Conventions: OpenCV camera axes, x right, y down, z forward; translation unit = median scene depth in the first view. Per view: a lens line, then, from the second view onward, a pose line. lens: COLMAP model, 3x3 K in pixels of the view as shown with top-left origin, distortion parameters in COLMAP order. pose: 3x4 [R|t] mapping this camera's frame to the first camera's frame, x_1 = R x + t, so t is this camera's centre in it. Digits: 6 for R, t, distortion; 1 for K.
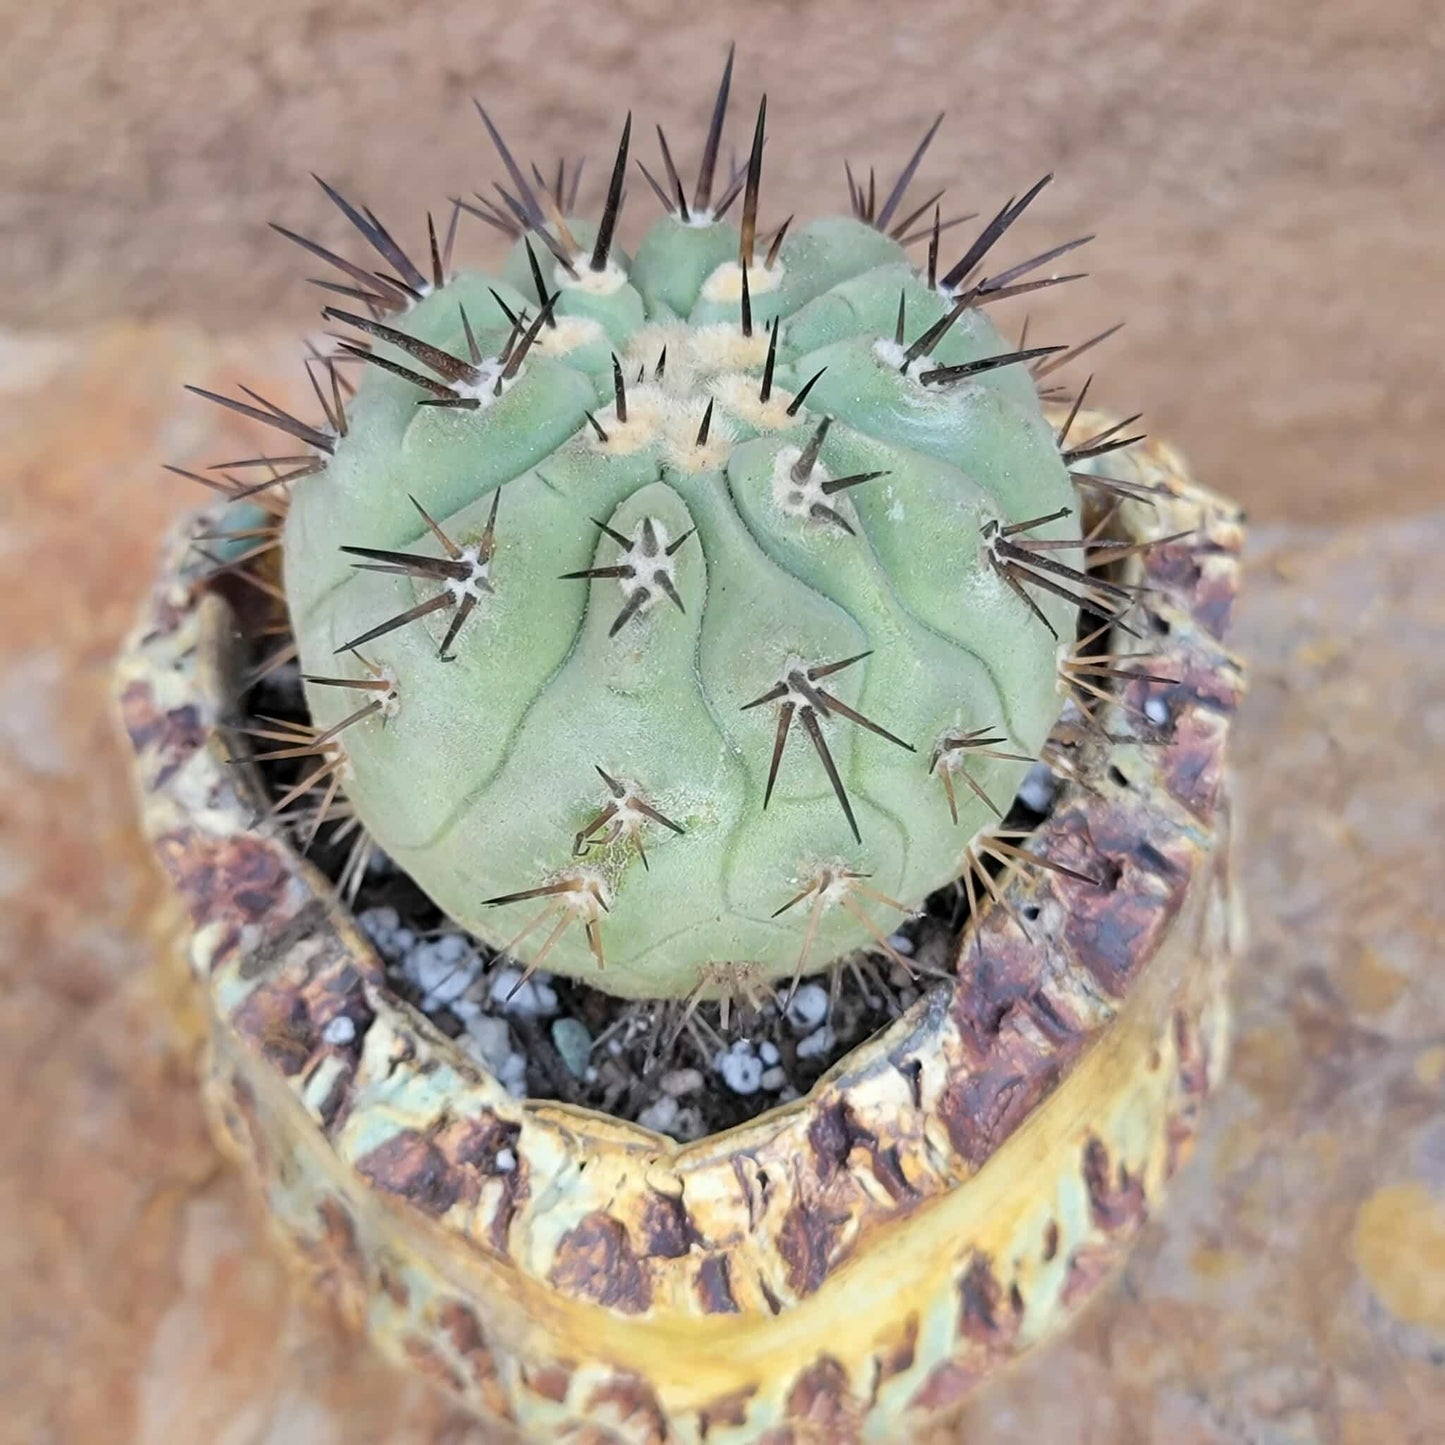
lens RADIAL K [[2887.0, 0, 722.5], [0, 2887.0, 722.5], [0, 0, 1]] dist [0.059501, -0.151829]
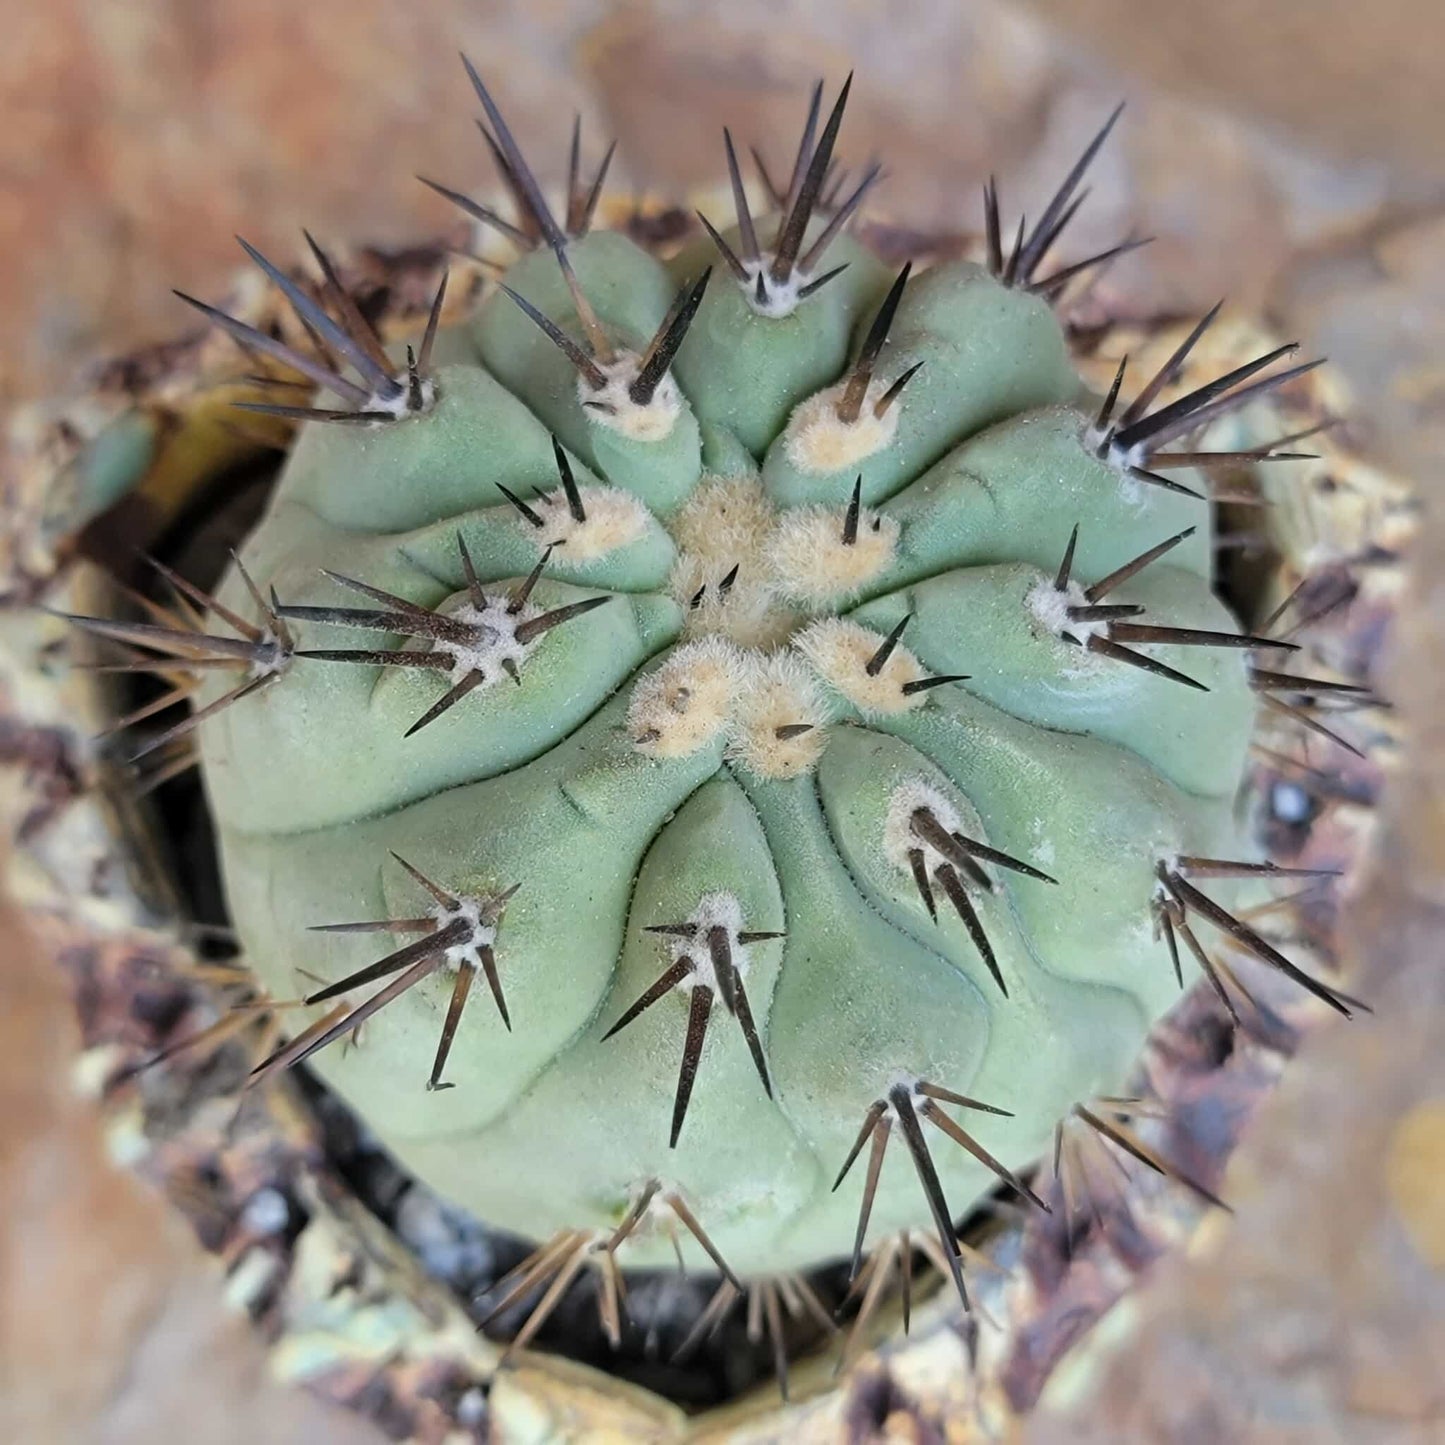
lens RADIAL K [[2887.0, 0, 722.5], [0, 2887.0, 722.5], [0, 0, 1]] dist [0.059501, -0.151829]
pose [[0.996764, 0.036582, 0.071582, -0.069820], [-0.061158, 0.923000, 0.379909, -0.347218], [-0.052173, -0.383058, 0.922250, 0.302613]]
